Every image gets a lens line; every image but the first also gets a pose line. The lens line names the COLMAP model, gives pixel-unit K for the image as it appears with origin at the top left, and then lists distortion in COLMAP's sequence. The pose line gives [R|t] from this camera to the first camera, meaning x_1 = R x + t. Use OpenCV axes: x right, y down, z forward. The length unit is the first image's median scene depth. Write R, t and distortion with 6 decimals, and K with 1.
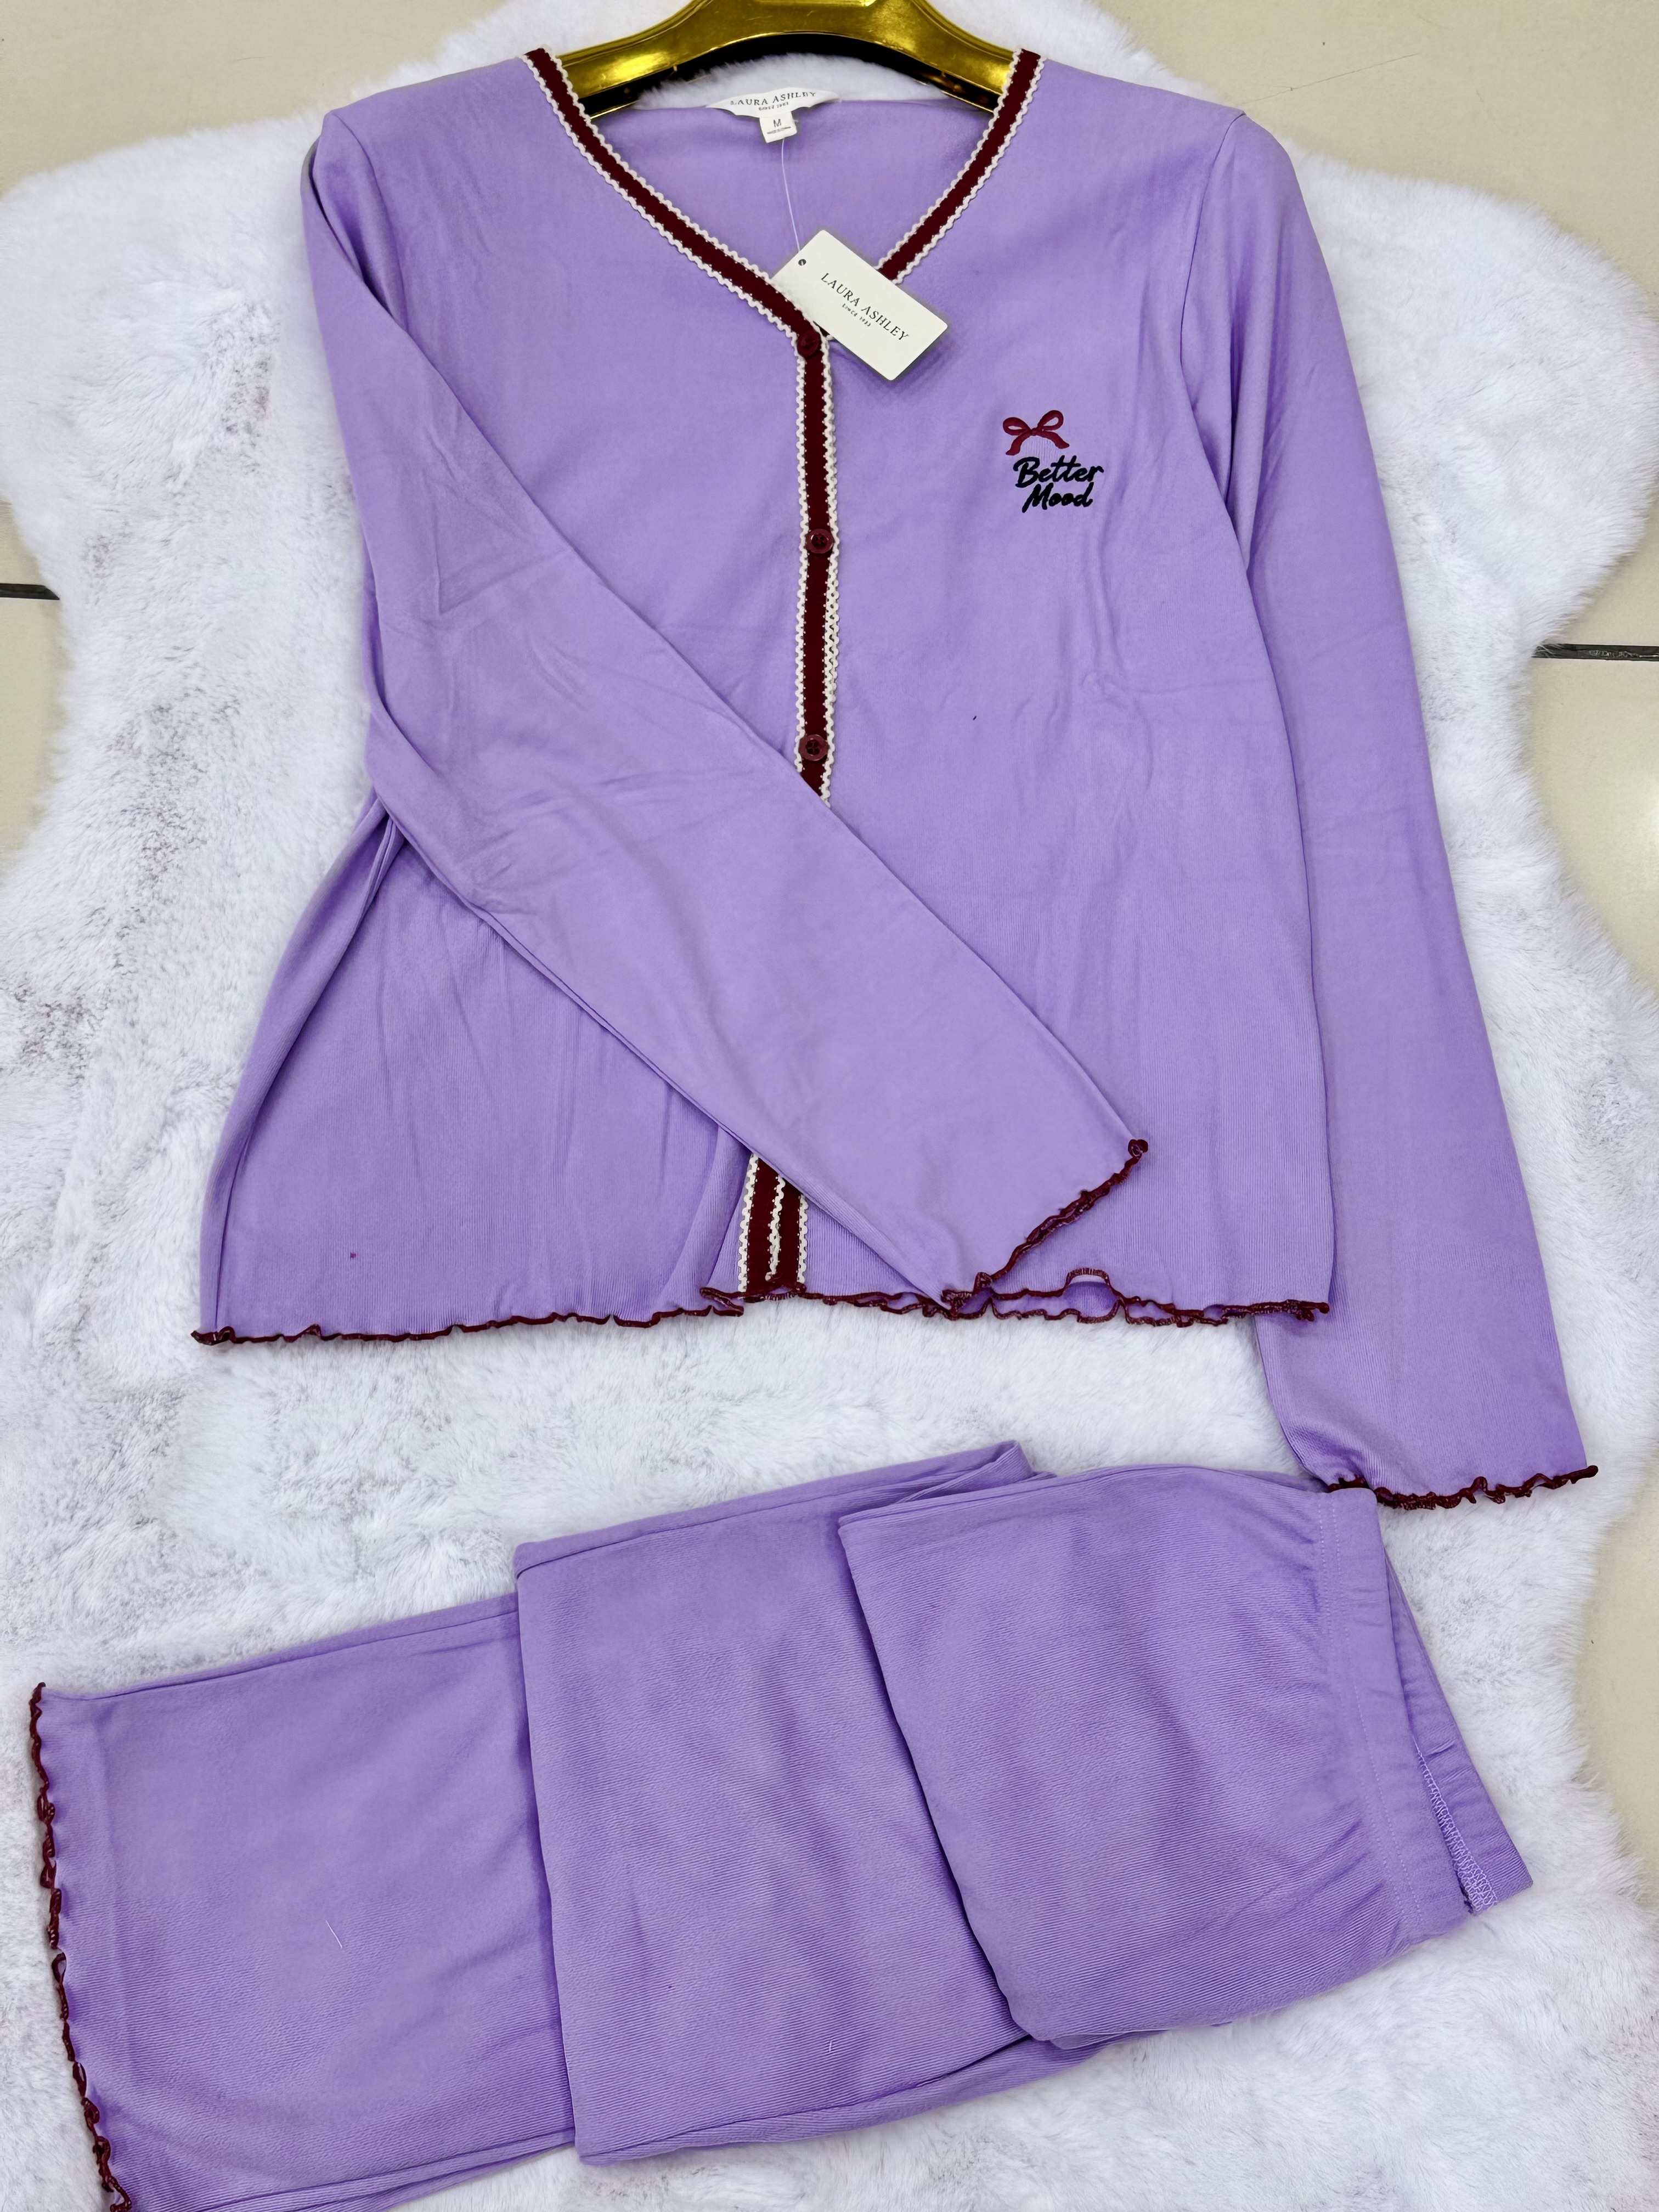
lens RADIAL K [[2477.8, 0, 829.5], [0, 2477.8, 1106.0], [0, 0, 1]] dist [0.192807, -0.451584]
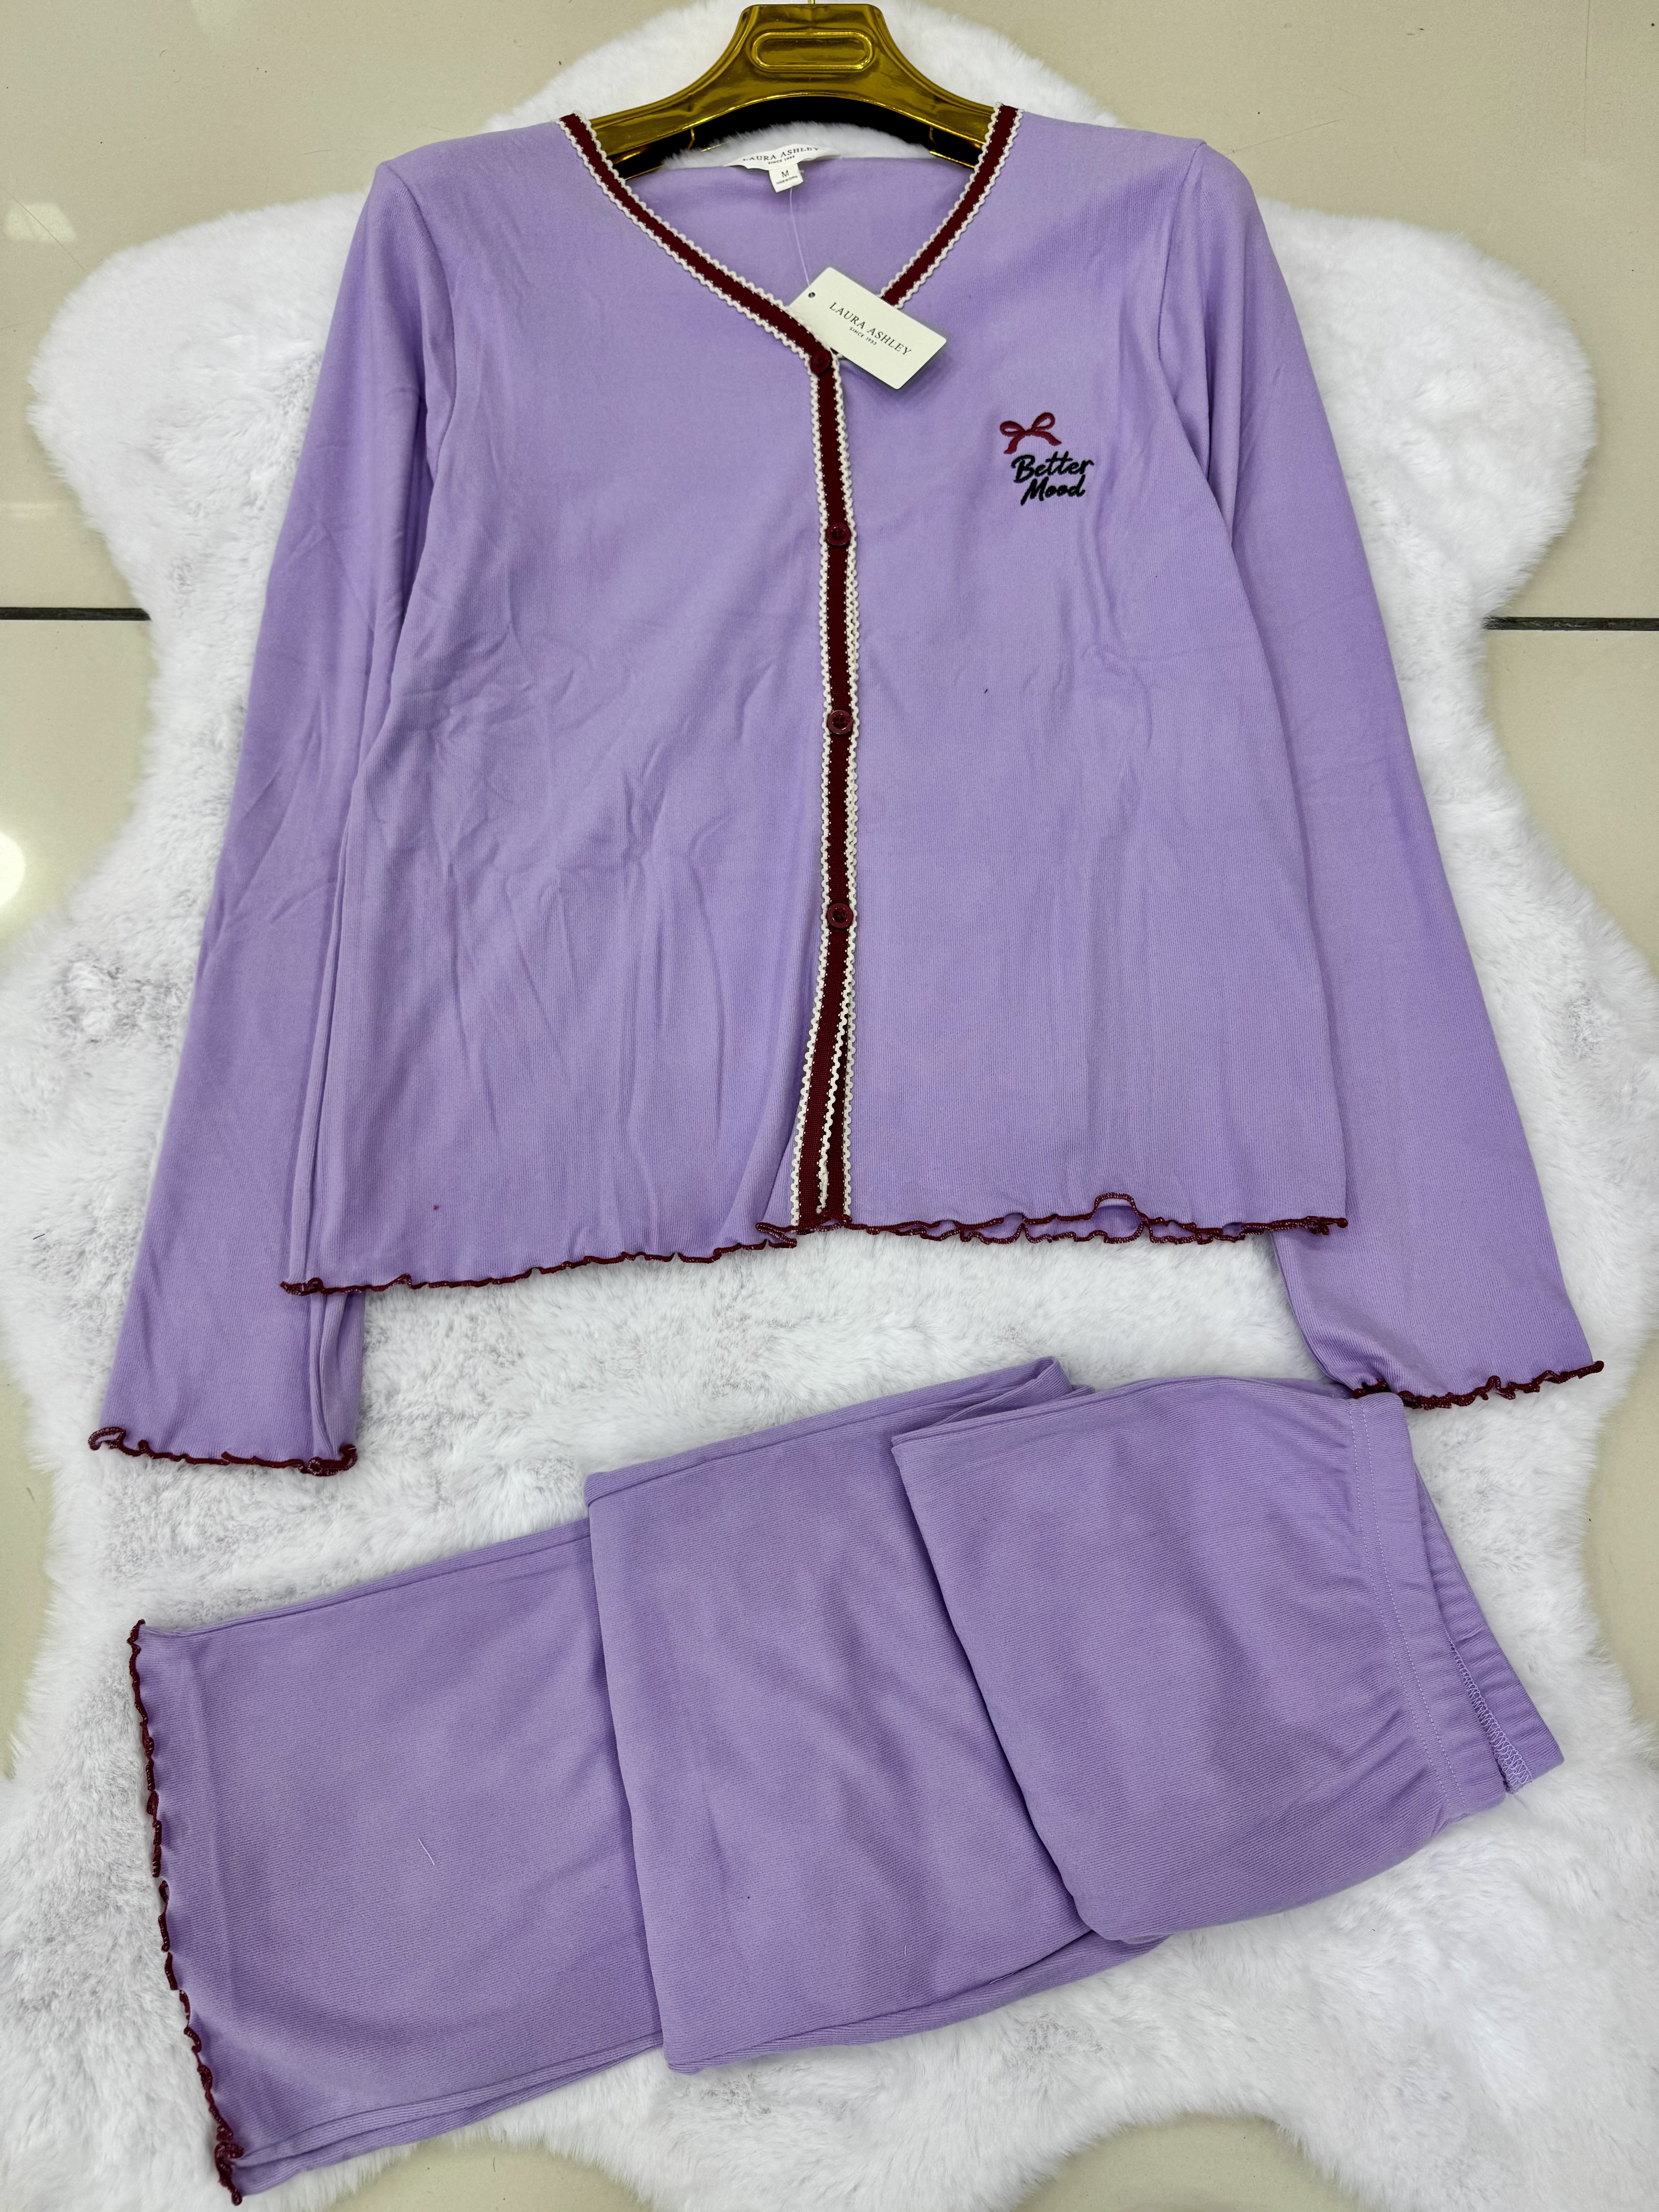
lens RADIAL K [[1539.3, 0, 829.5], [0, 1539.3, 1106.0], [0, 0, 1]] dist [0.083363, -0.124959]
pose [[0.999403, -0.034354, 0.003734, -0.018874], [0.034294, 0.999296, 0.015184, 0.013140], [-0.004253, -0.015047, 0.999878, 0.321748]]
